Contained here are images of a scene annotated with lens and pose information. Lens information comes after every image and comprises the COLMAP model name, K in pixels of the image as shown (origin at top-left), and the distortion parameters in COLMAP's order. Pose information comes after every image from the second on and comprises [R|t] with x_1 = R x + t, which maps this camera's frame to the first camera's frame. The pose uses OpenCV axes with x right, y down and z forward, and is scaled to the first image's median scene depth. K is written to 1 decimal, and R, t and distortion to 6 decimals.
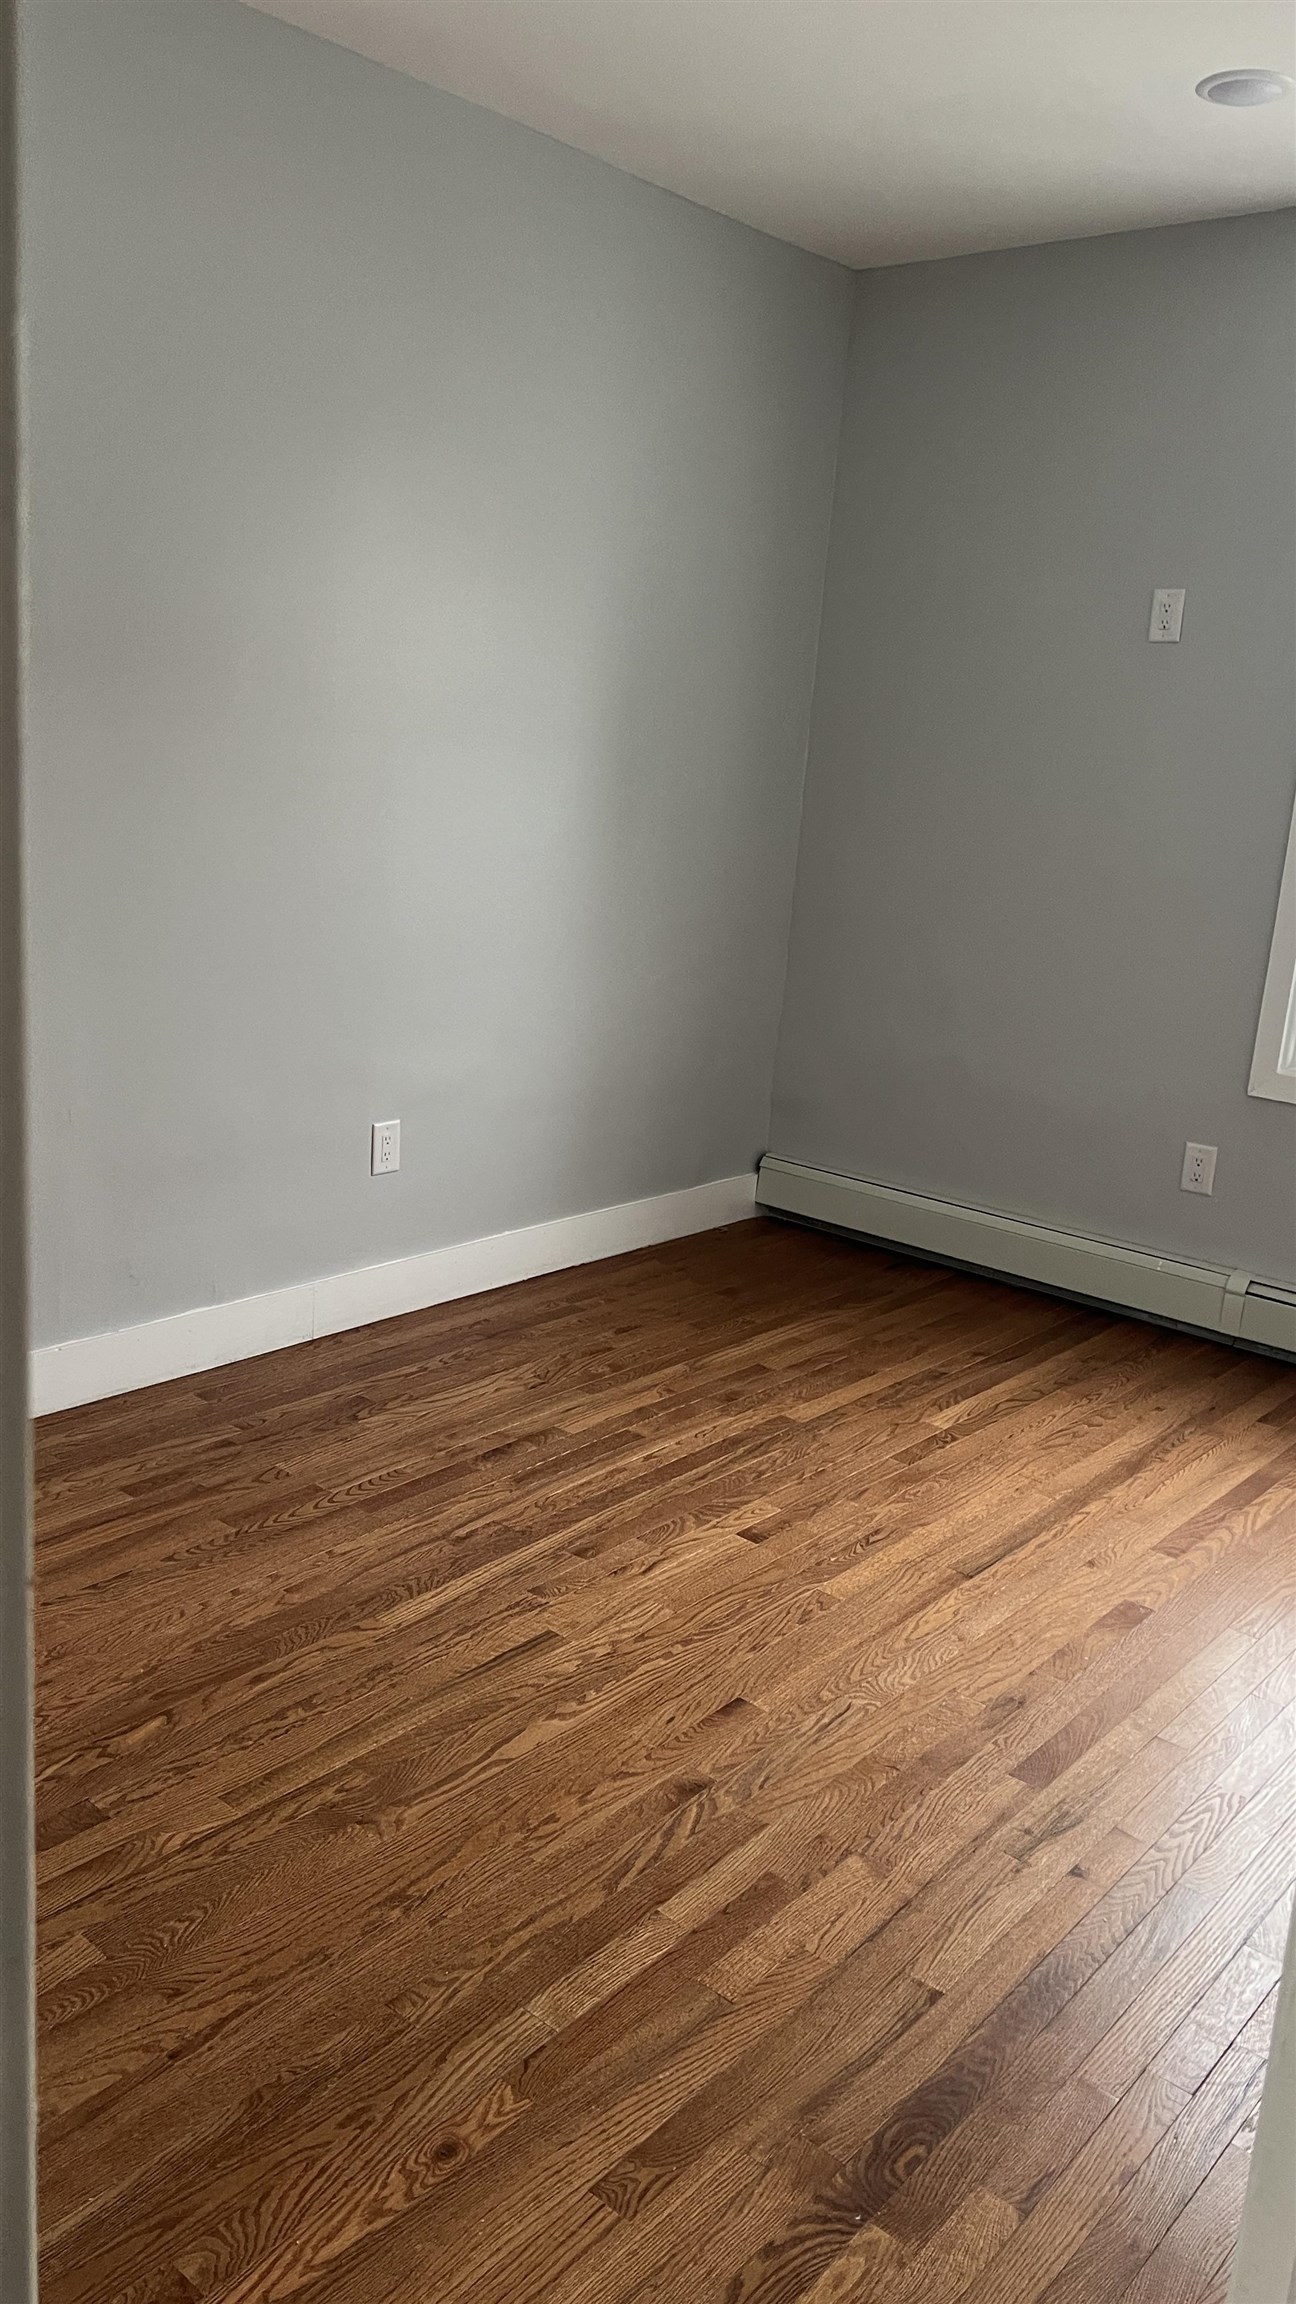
lens RADIAL K [[1695.9, 0, 648.0], [0, 1695.9, 1152.0], [0, 0, 1]] dist [0.187670, -0.451376]
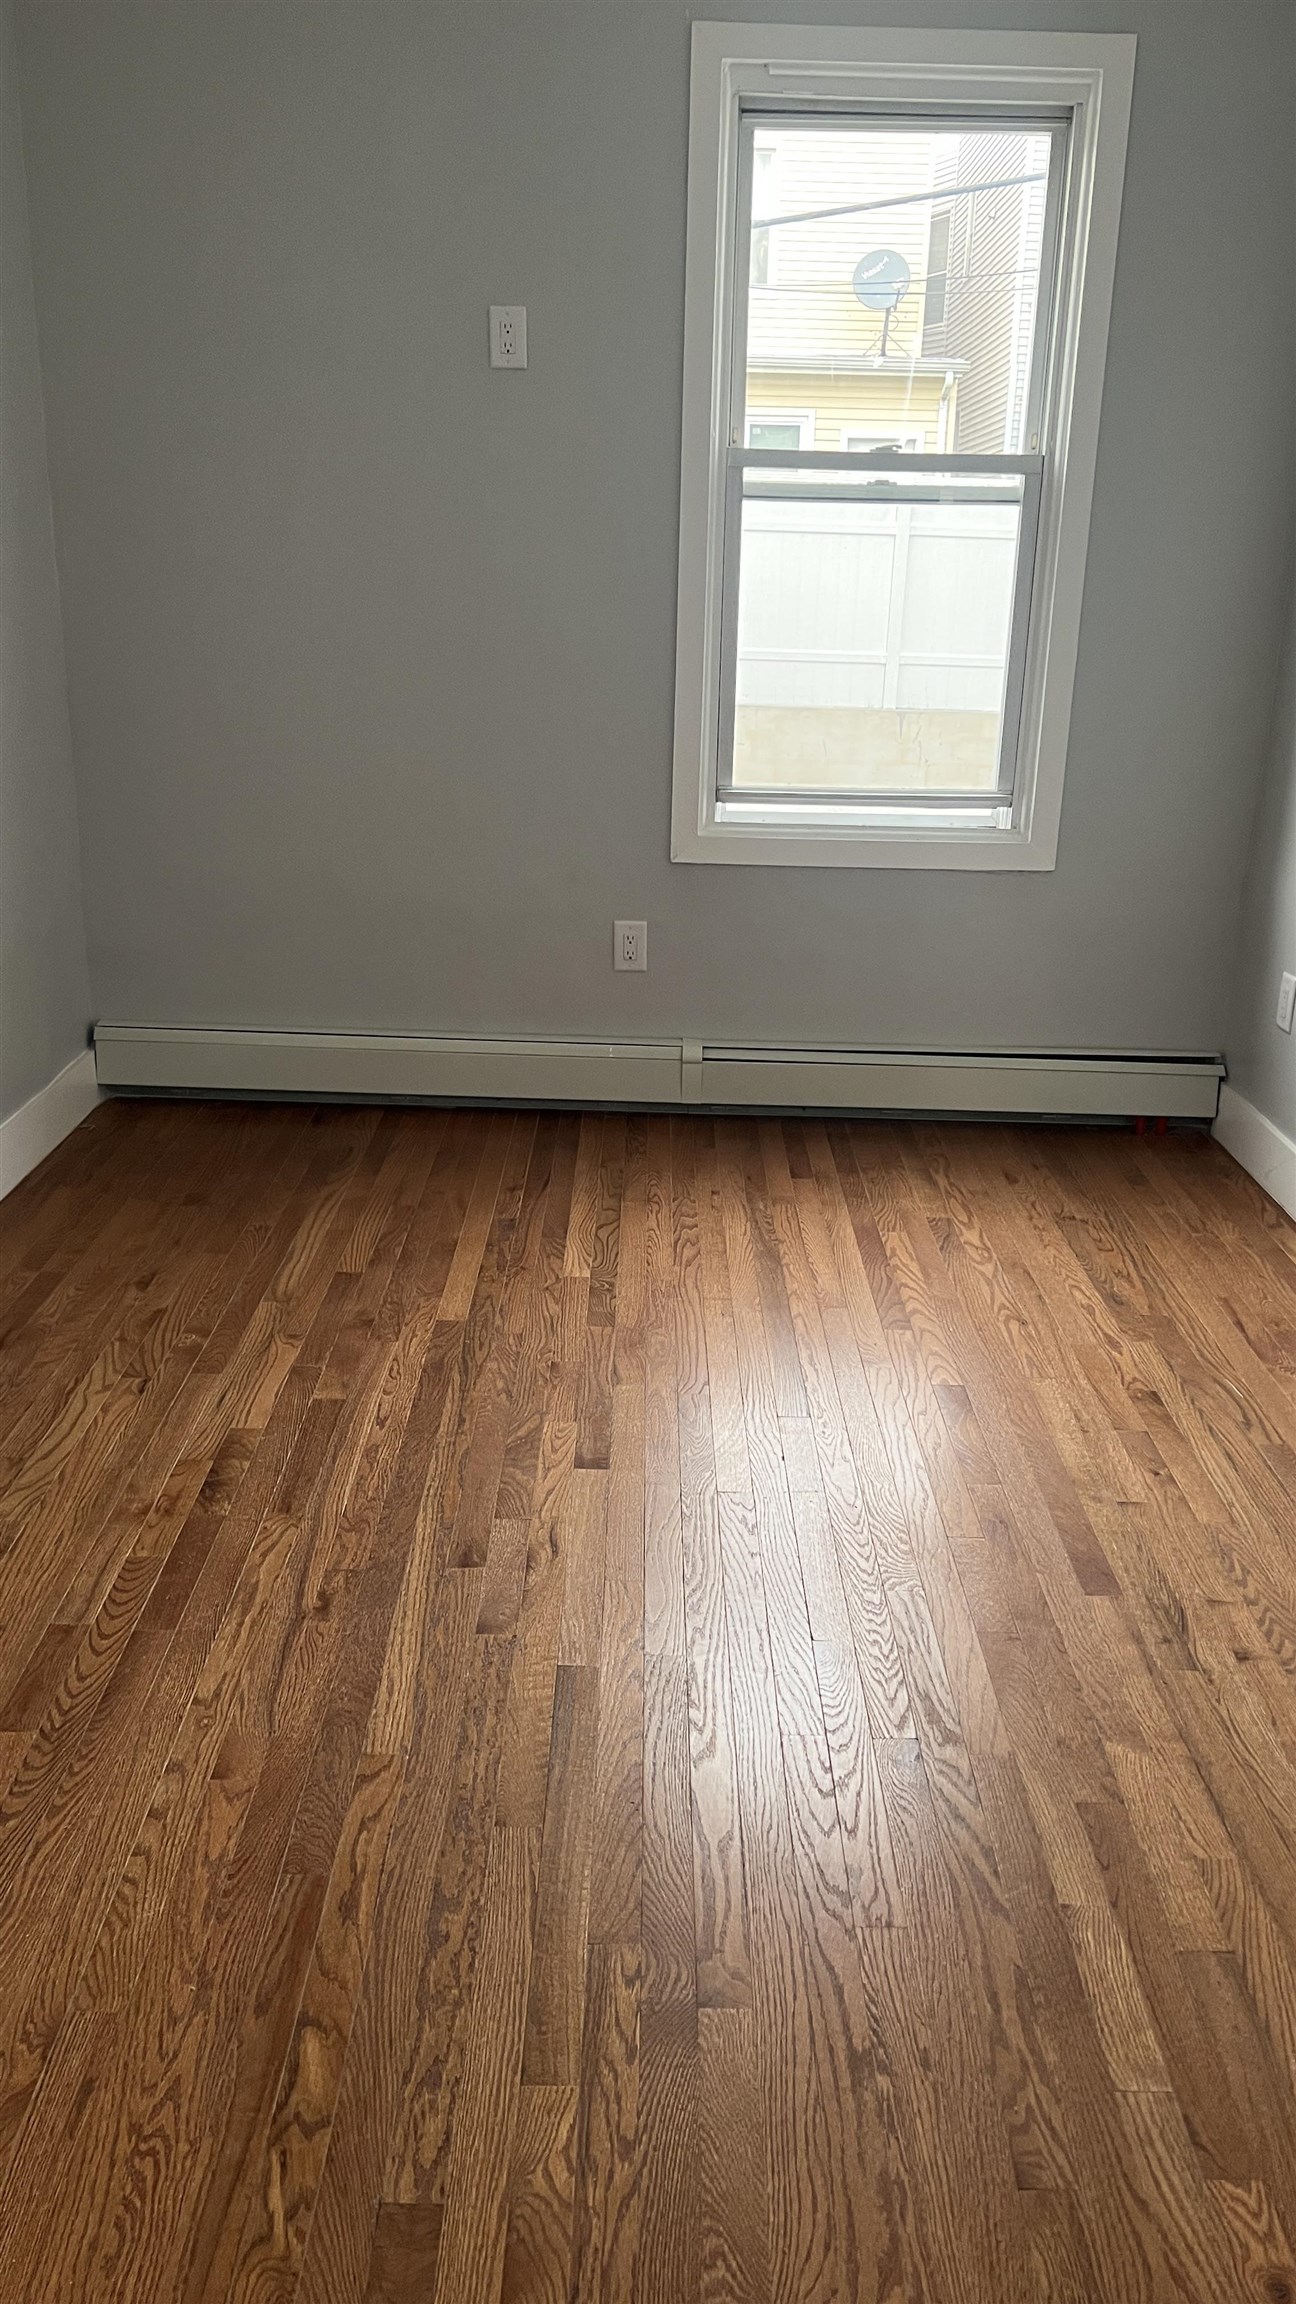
lens RADIAL K [[1714.0, 0, 648.0], [0, 1714.0, 1152.0], [0, 0, 1]] dist [0.112215, -0.177653]
pose [[0.760943, -0.255421, 0.596428, -0.336659], [0.173240, 0.965863, 0.192607, -0.074964], [-0.625263, -0.043238, 0.779215, 0.272823]]
